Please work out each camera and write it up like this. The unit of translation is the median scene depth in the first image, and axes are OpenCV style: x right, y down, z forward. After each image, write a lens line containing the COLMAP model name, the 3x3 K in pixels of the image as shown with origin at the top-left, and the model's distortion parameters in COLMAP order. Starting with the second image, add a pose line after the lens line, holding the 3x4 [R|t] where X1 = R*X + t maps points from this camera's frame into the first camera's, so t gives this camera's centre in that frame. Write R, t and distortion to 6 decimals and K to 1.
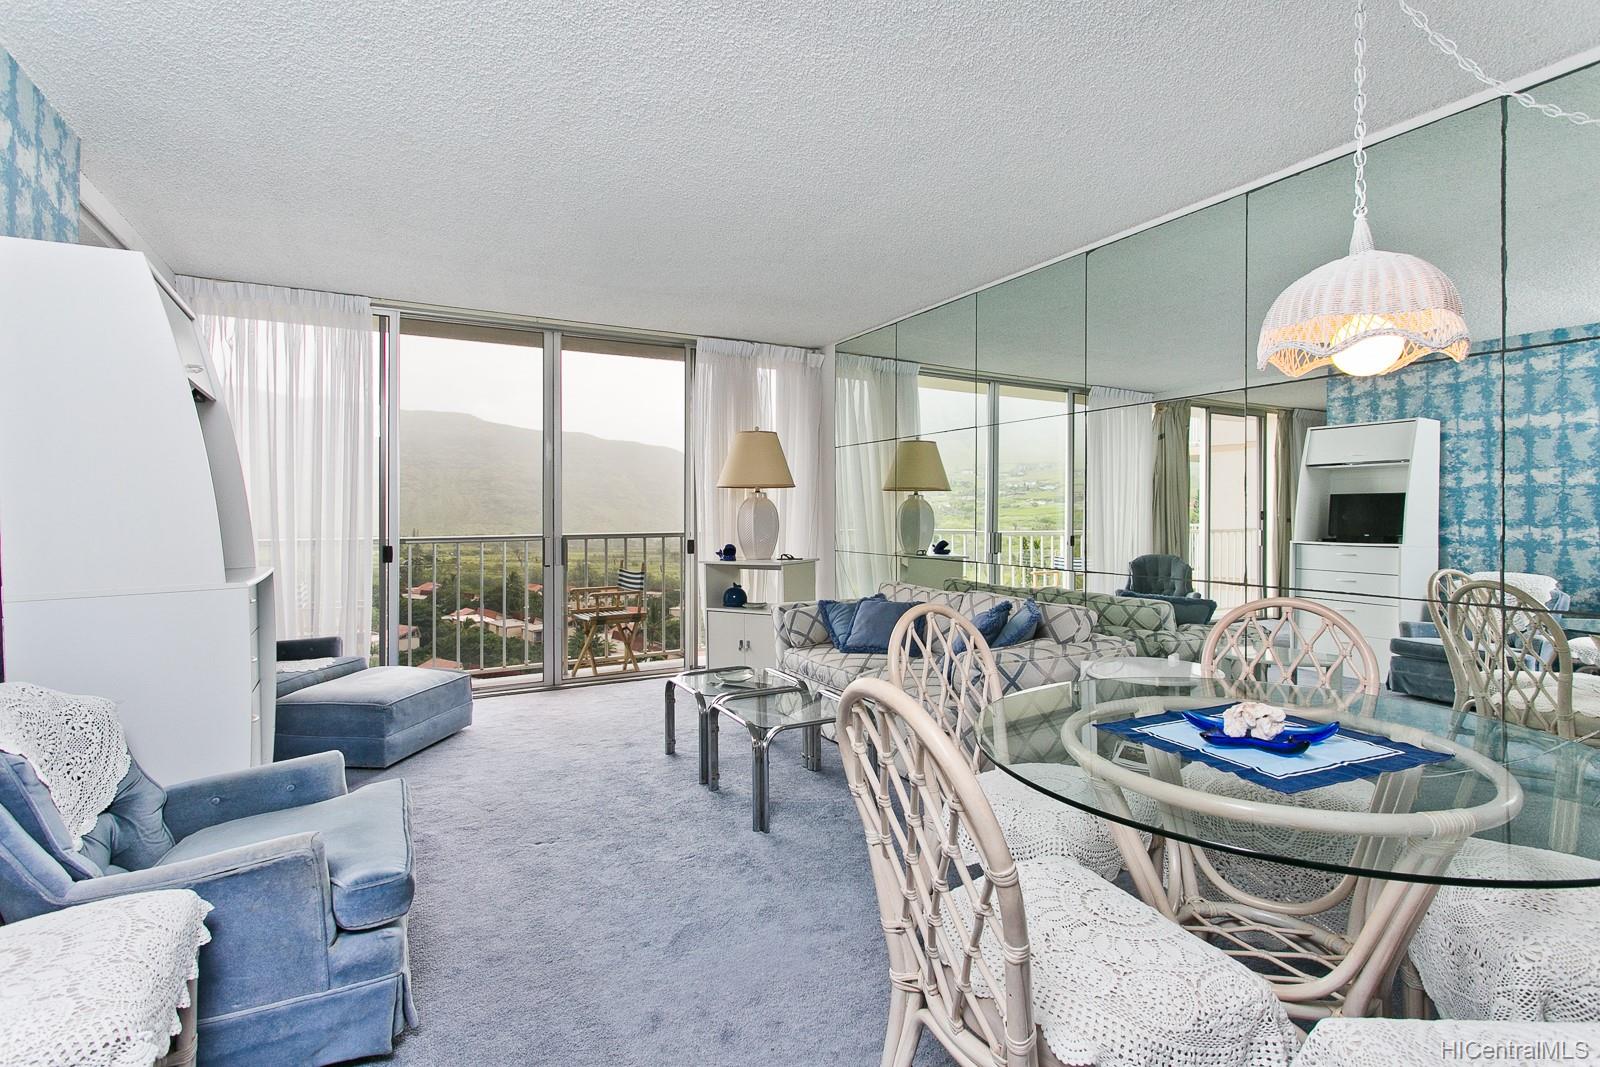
lens RADIAL K [[763.2, 0, 801.4], [0, 763.2, 526.2], [0, 0, 1]] dist [-0.000583, 0.000757]
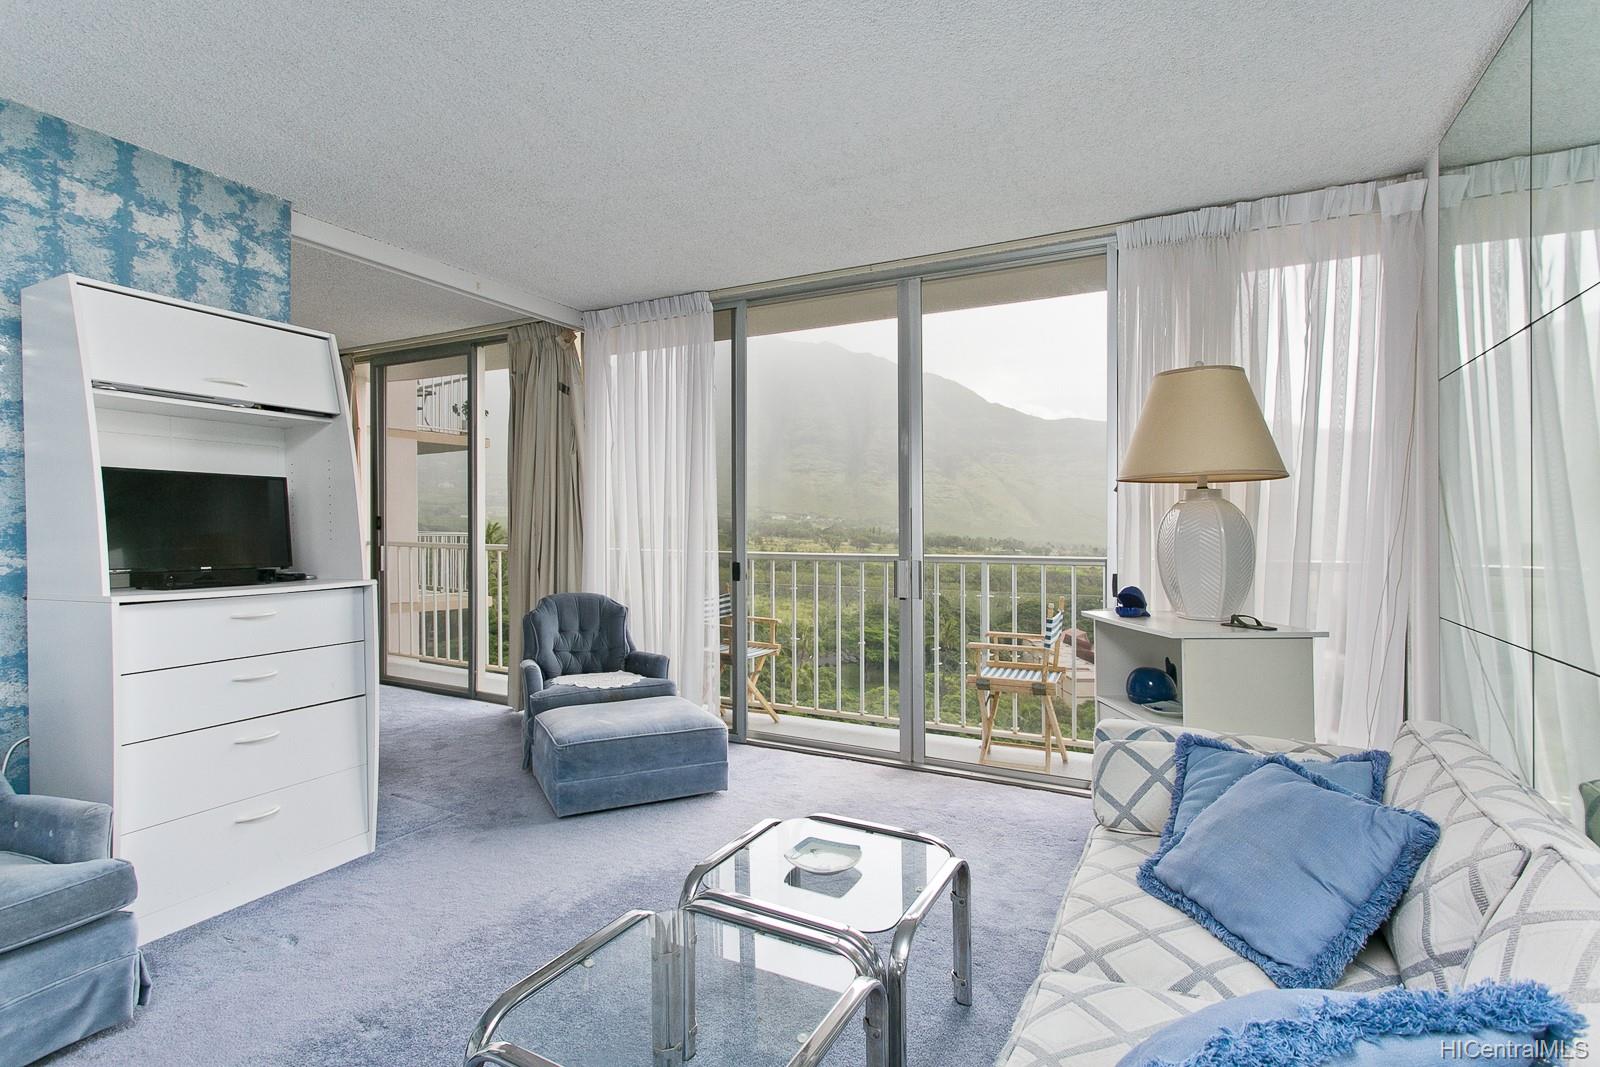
lens RADIAL K [[763.2, 0, 801.4], [0, 763.2, 526.2], [0, 0, 1]] dist [-0.000583, 0.000757]
pose [[0.507800, -0.005891, -0.861455, 0.237470], [-0.010917, 0.999852, -0.013272, -0.011172], [0.861406, 0.016144, 0.507661, 0.481157]]
